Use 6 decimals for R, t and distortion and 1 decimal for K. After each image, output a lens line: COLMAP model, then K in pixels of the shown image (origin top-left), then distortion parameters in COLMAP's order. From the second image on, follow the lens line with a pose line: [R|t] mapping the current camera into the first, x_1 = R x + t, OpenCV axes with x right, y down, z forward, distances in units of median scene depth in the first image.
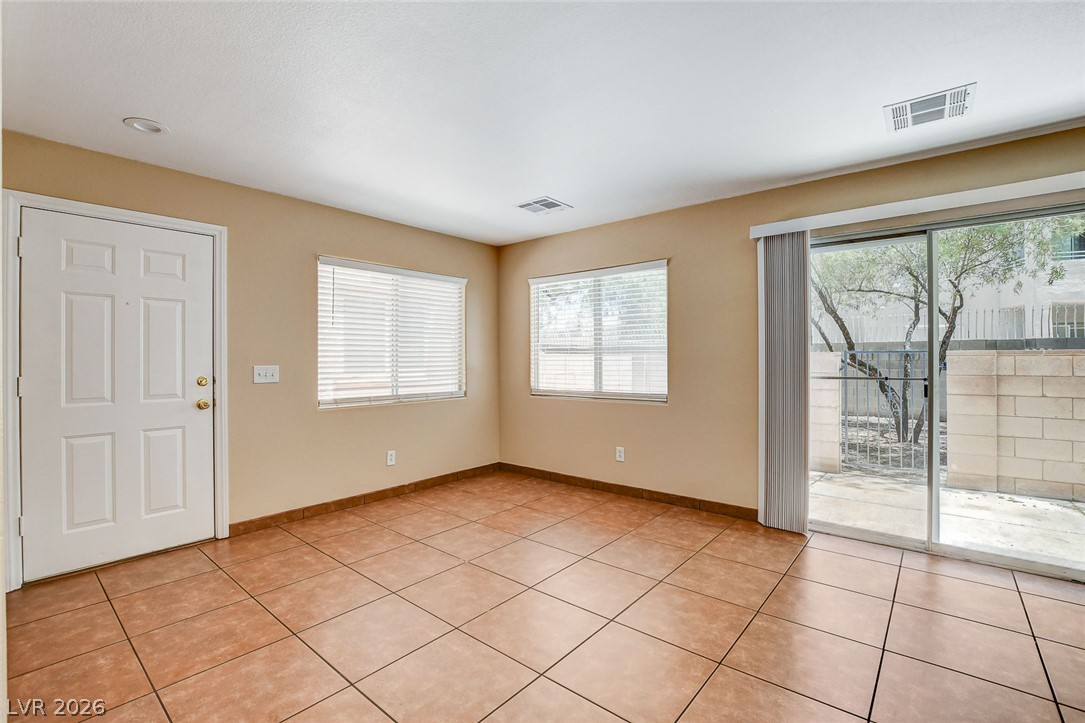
lens RADIAL K [[483.4, 0, 543.1], [0, 483.4, 359.7], [0, 0, 1]] dist [-0.030299, 0.000609]
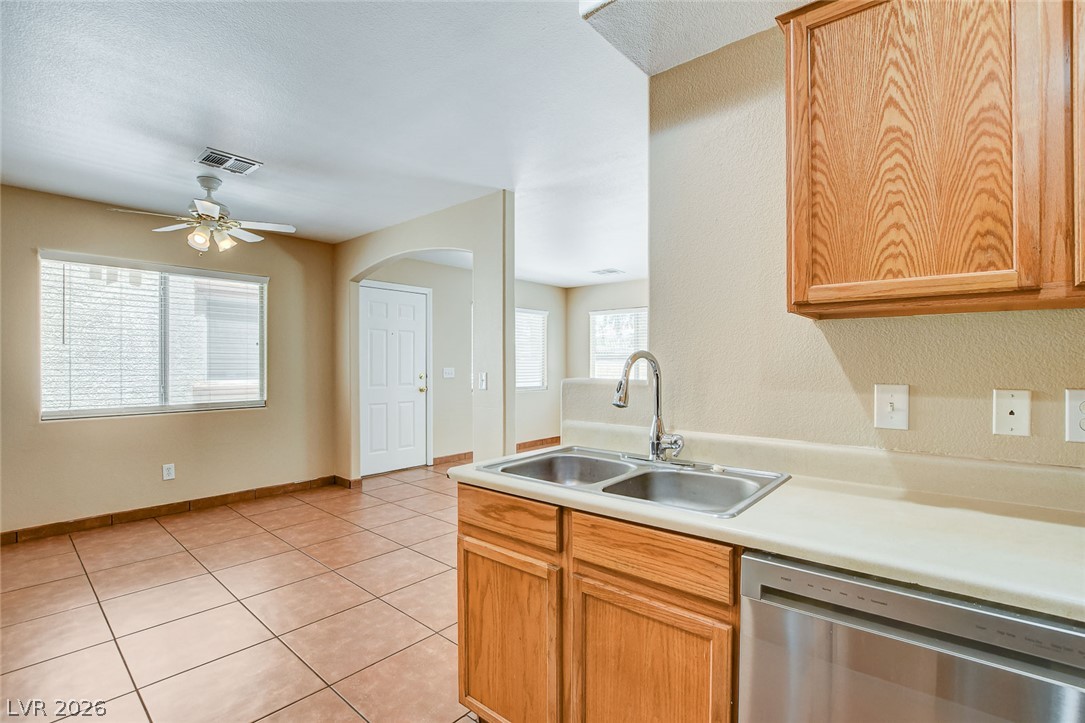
lens RADIAL K [[489.6, 0, 542.4], [0, 489.6, 368.2], [0, 0, 1]] dist [-0.029349, 0.001834]
pose [[0.999897, 0.005892, -0.013090, -0.209686], [-0.005827, 0.999971, 0.004942, 0.003316], [0.013119, -0.004866, 0.999902, -0.718472]]
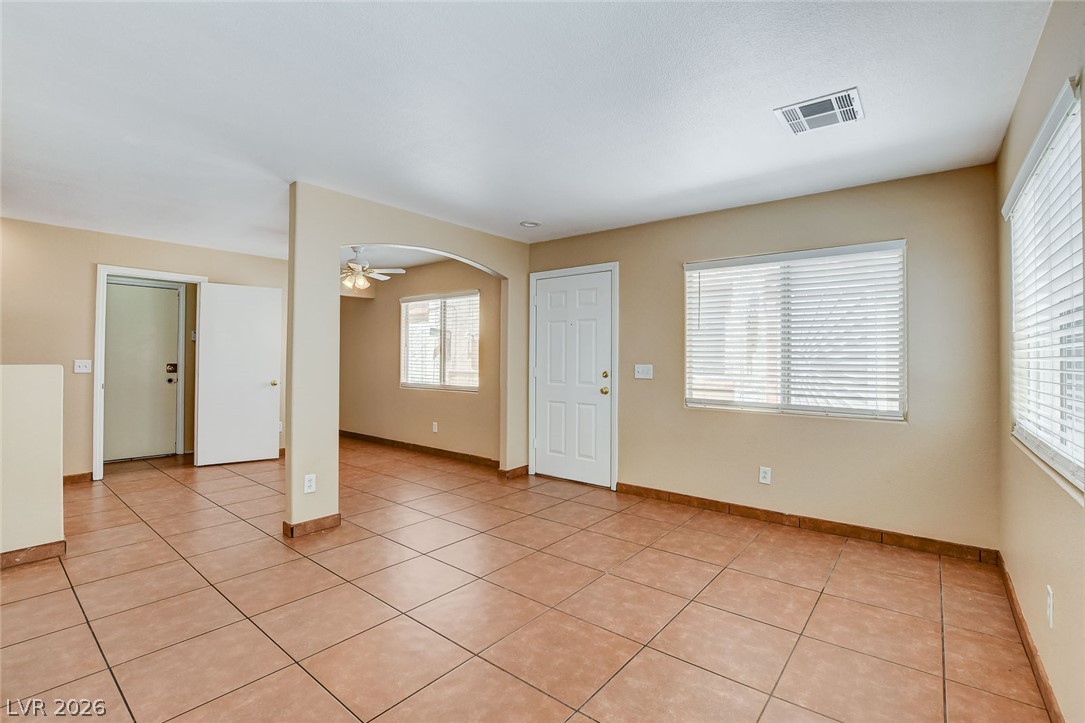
lens RADIAL K [[489.5, 0, 539.8], [0, 489.5, 352.7], [0, 0, 1]] dist [-0.030489, 0.004178]
pose [[0.015121, -0.007361, -0.999859, 0.644092], [-0.011891, 0.999901, -0.007541, -0.005376], [0.999815, 0.012004, 0.015032, 0.677414]]
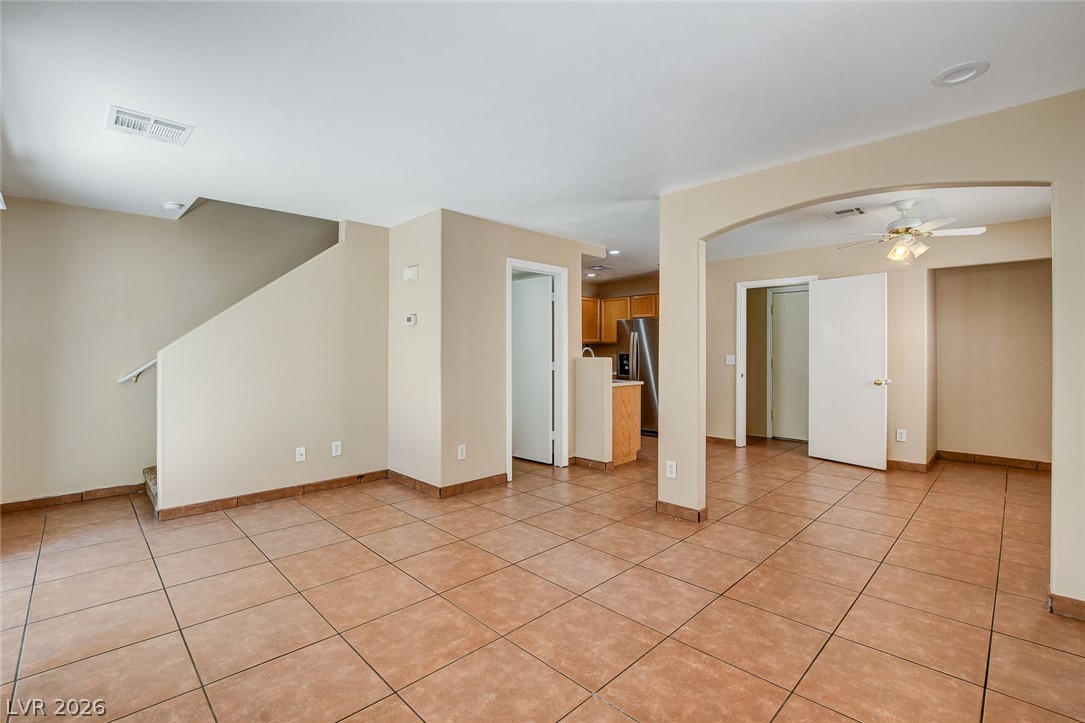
lens RADIAL K [[484.7, 0, 540.8], [0, 484.7, 348.5], [0, 0, 1]] dist [-0.037037, 0.007178]
pose [[-0.995707, 0.004688, 0.092446, -0.118691], [0.004543, 0.999988, -0.001779, -0.006876], [-0.092453, -0.001352, -0.995716, 1.274878]]
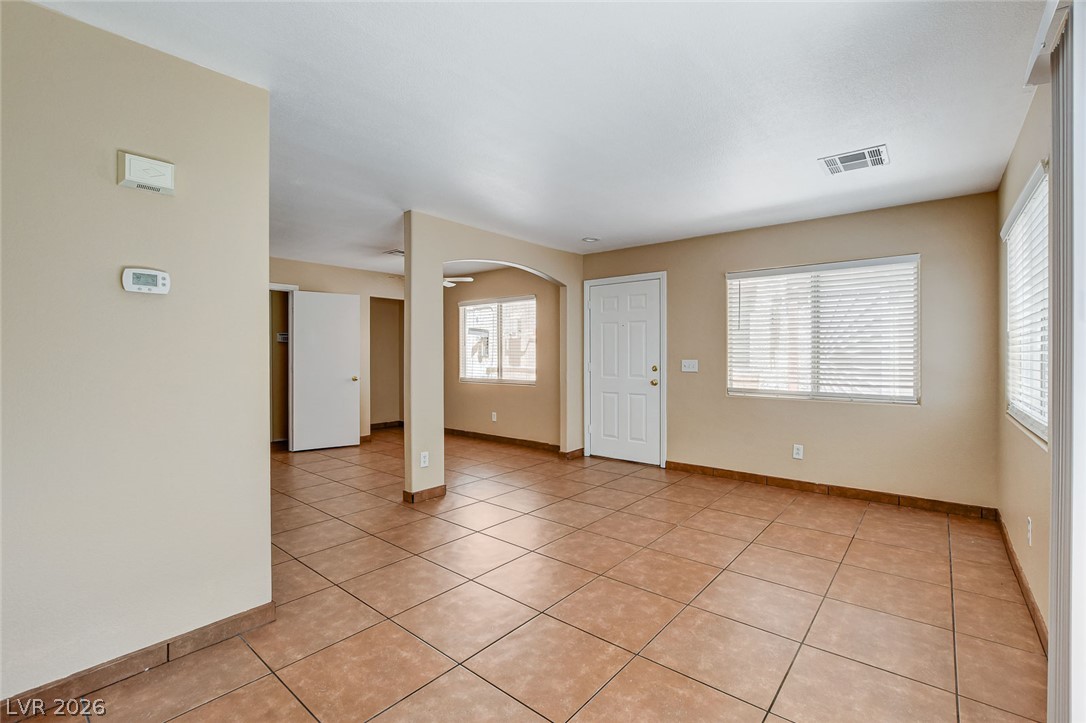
lens RADIAL K [[480.9, 0, 542.6], [0, 480.9, 357.6], [0, 0, 1]] dist [-0.014576, 0.000720]
pose [[0.003799, 0.008705, -0.999955, 0.823367], [-0.004368, 0.999953, 0.008688, -0.004390], [0.999983, 0.004335, 0.003837, 0.523589]]
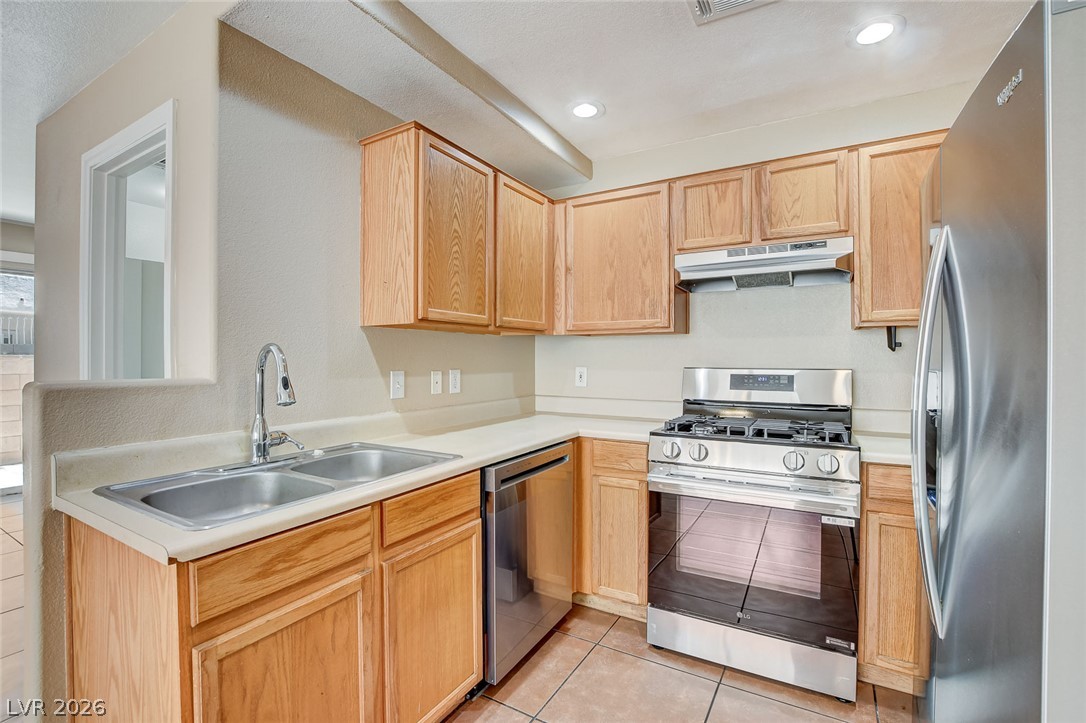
lens RADIAL K [[483.8, 0, 543.6], [0, 483.8, 359.7], [0, 0, 1]] dist [-0.030299, 0.000609]
pose [[-0.162447, 0.002953, 0.986713, -0.561128], [0.004998, 0.999985, -0.002170, 0.004707], [-0.986705, 0.004579, -0.162459, -0.425235]]
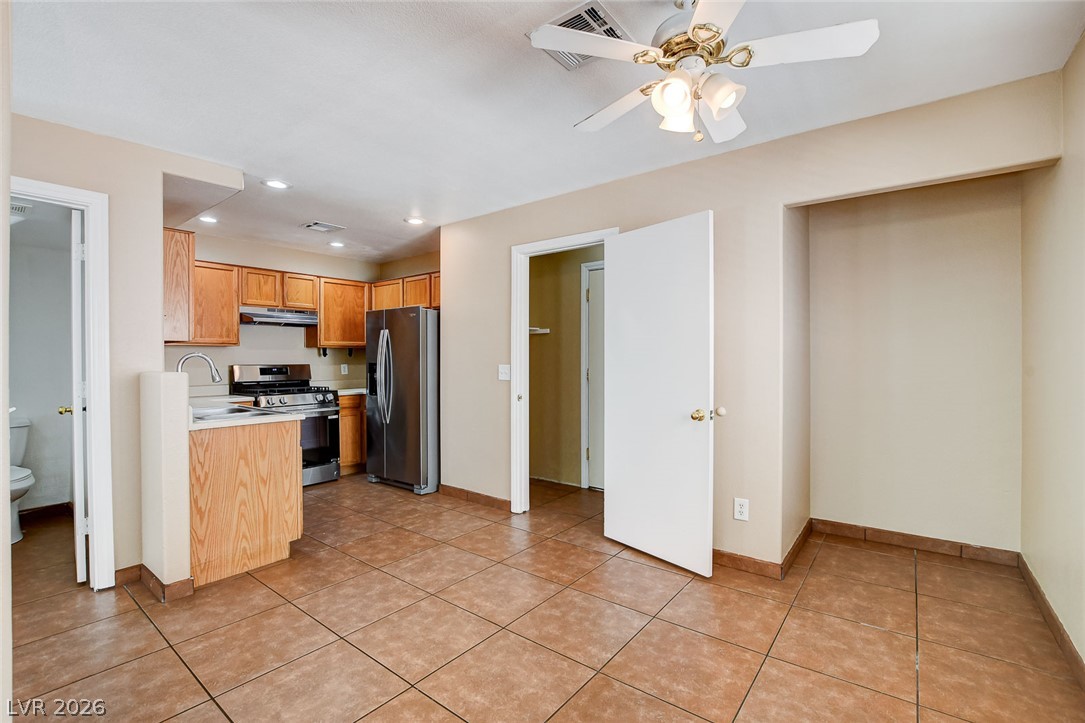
lens RADIAL K [[483.4, 0, 543.1], [0, 483.4, 359.7], [0, 0, 1]] dist [-0.030299, 0.000609]
pose [[-0.999267, 0.008936, -0.037237, -0.681936], [0.008706, 0.999942, 0.006325, 0.000360], [0.037291, 0.005996, -0.999286, 0.566470]]
